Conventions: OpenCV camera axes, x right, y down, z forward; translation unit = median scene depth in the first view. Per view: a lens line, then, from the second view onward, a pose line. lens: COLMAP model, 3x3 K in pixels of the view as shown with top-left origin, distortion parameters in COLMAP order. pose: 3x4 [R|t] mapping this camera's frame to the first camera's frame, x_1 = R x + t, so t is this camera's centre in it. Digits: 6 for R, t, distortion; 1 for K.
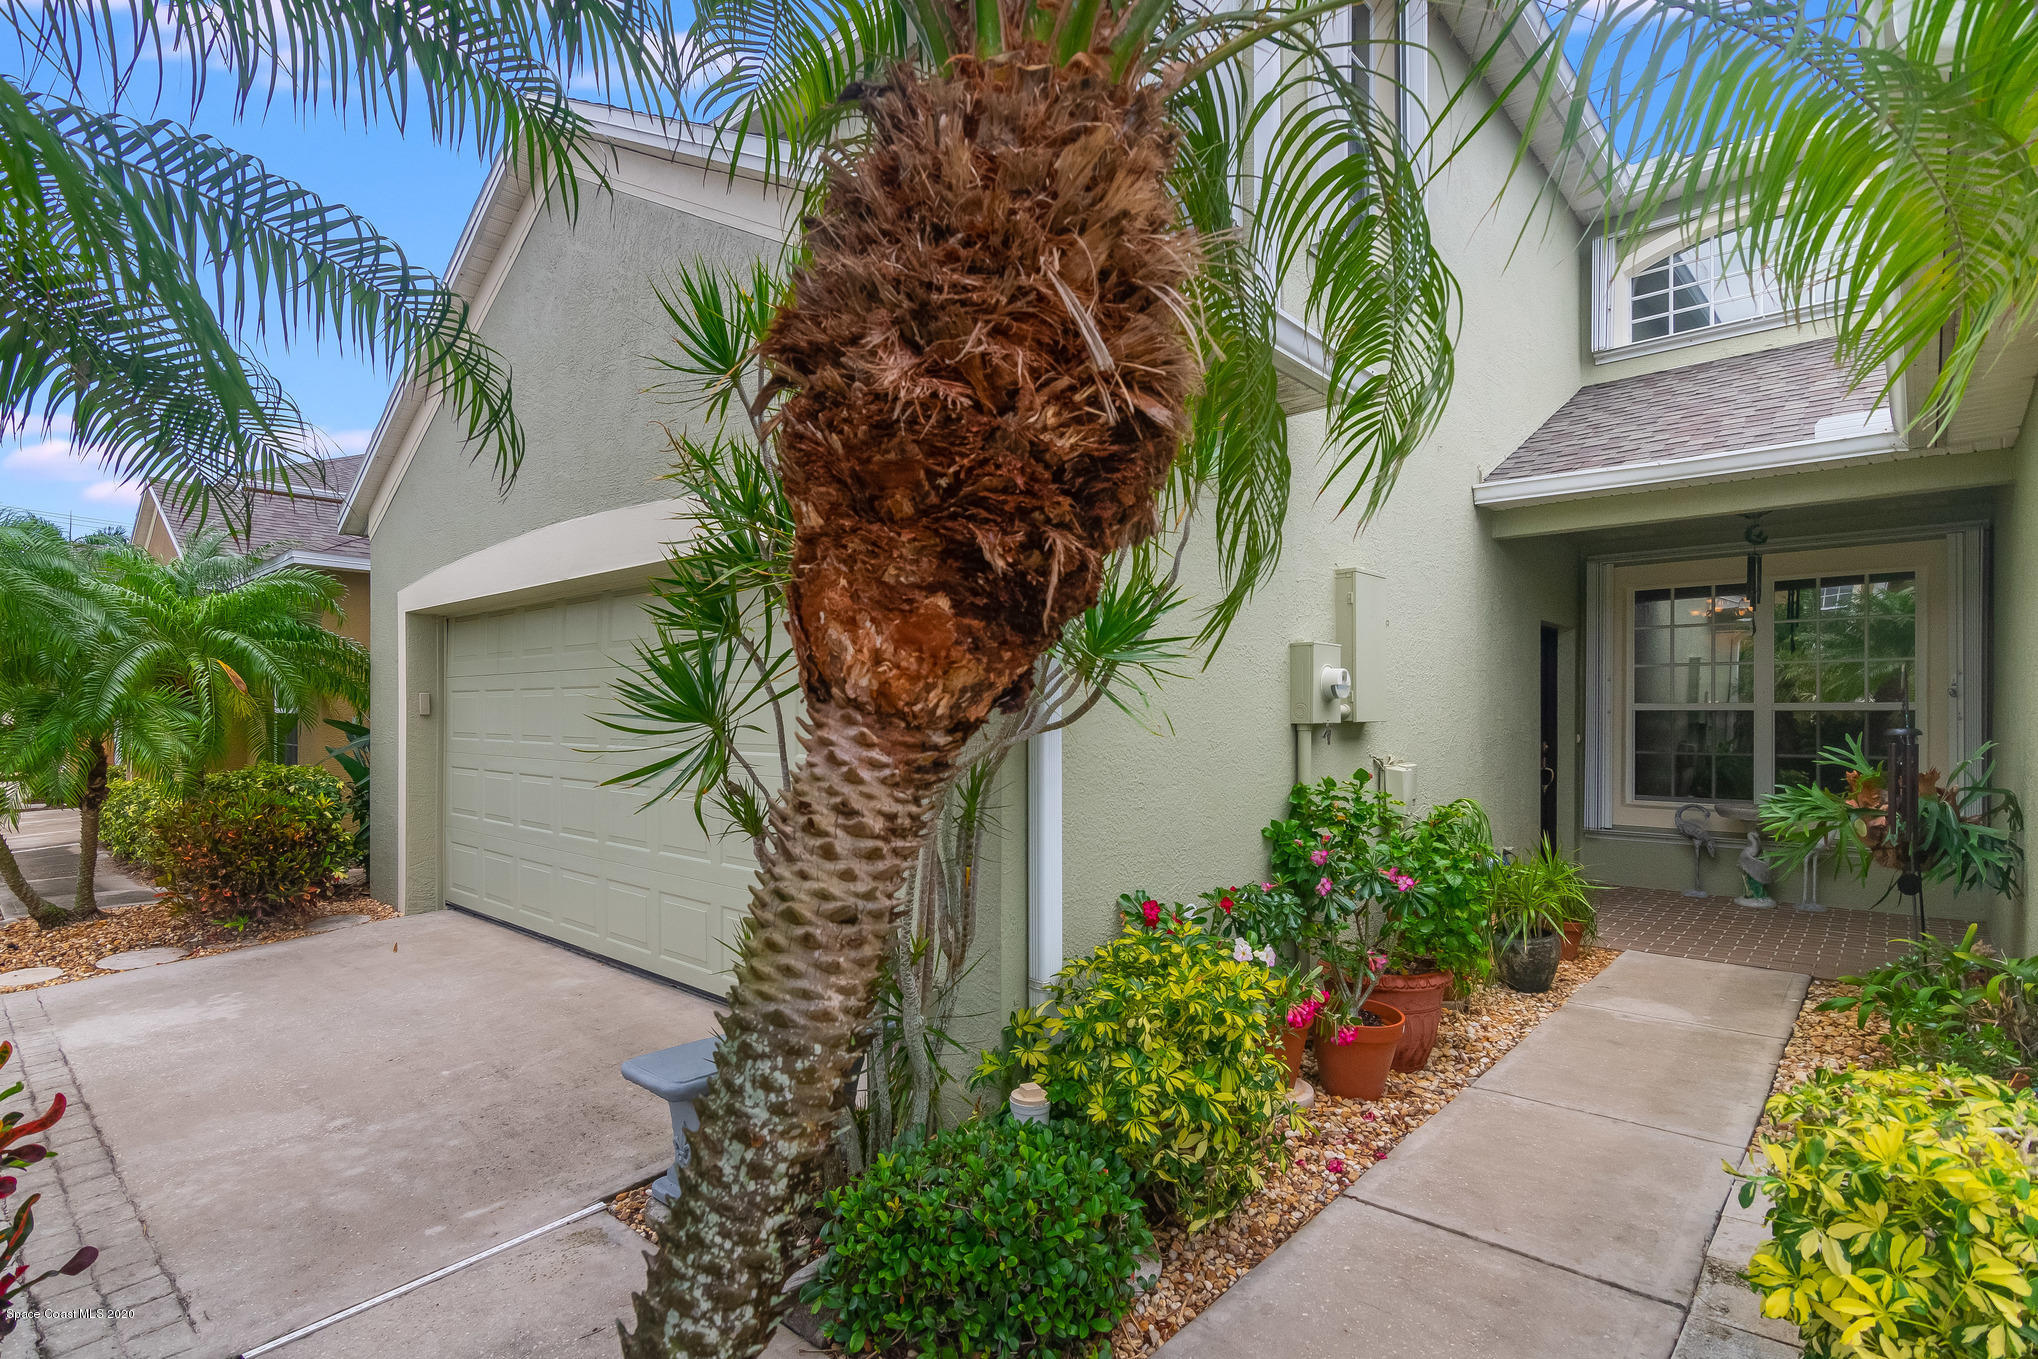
lens RADIAL K [[994.8, 0, 1026.4], [0, 994.8, 725.9], [0, 0, 1]] dist [-0.002274, 0.001233]
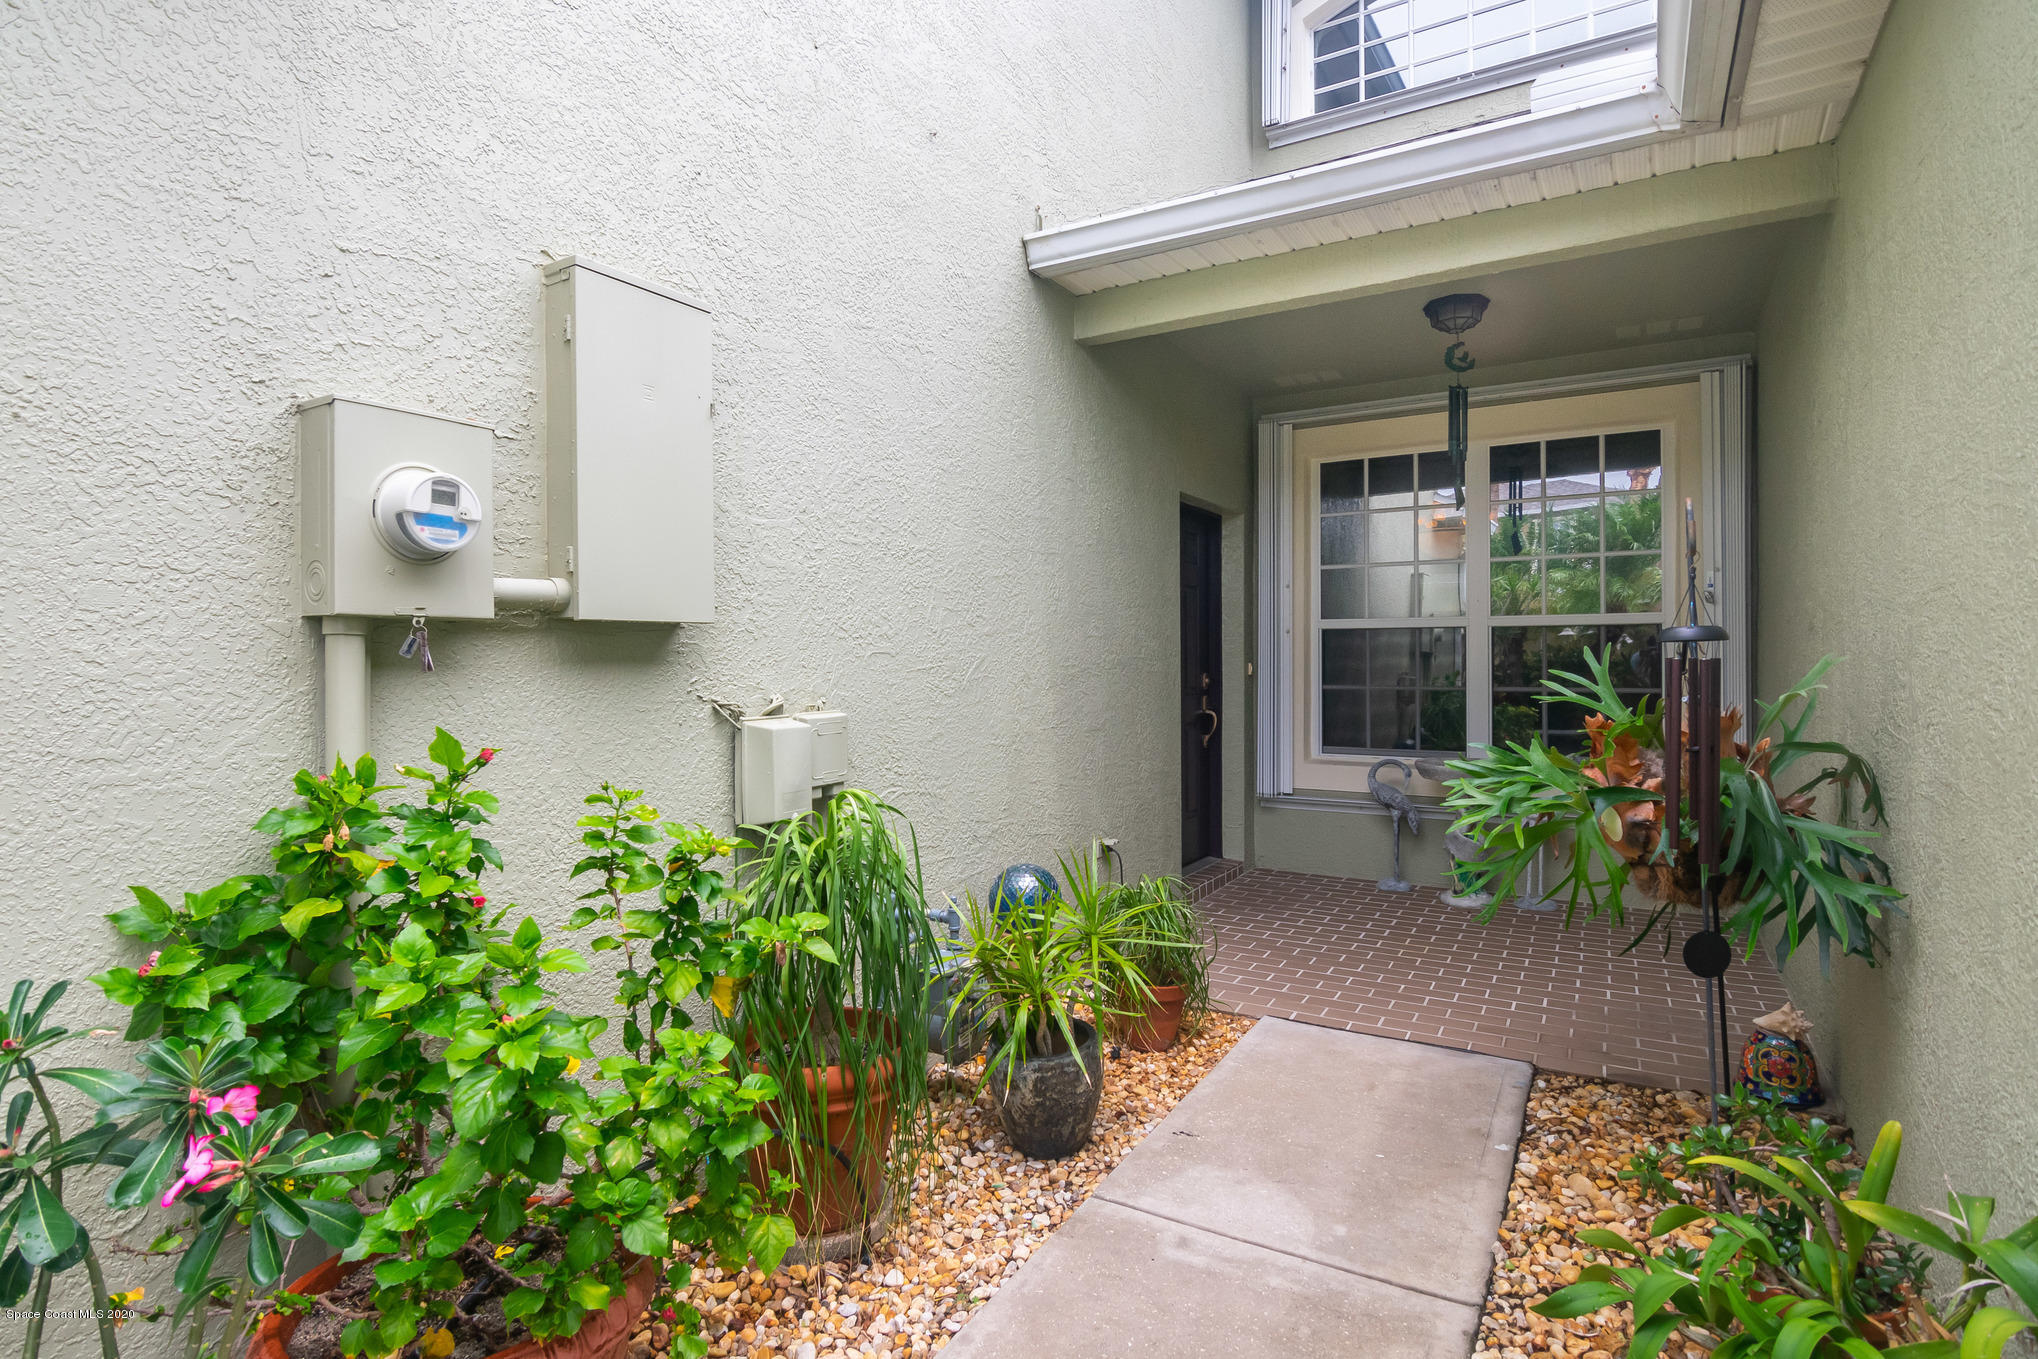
lens RADIAL K [[1050.3, 0, 1012.6], [0, 1050.3, 668.6], [0, 0, 1]] dist [-0.004420, -0.001765]
pose [[0.980133, -0.008090, 0.198174, 0.307968], [0.007933, 0.999967, 0.001585, 0.013012], [-0.198180, 0.000019, 0.980166, 0.380764]]
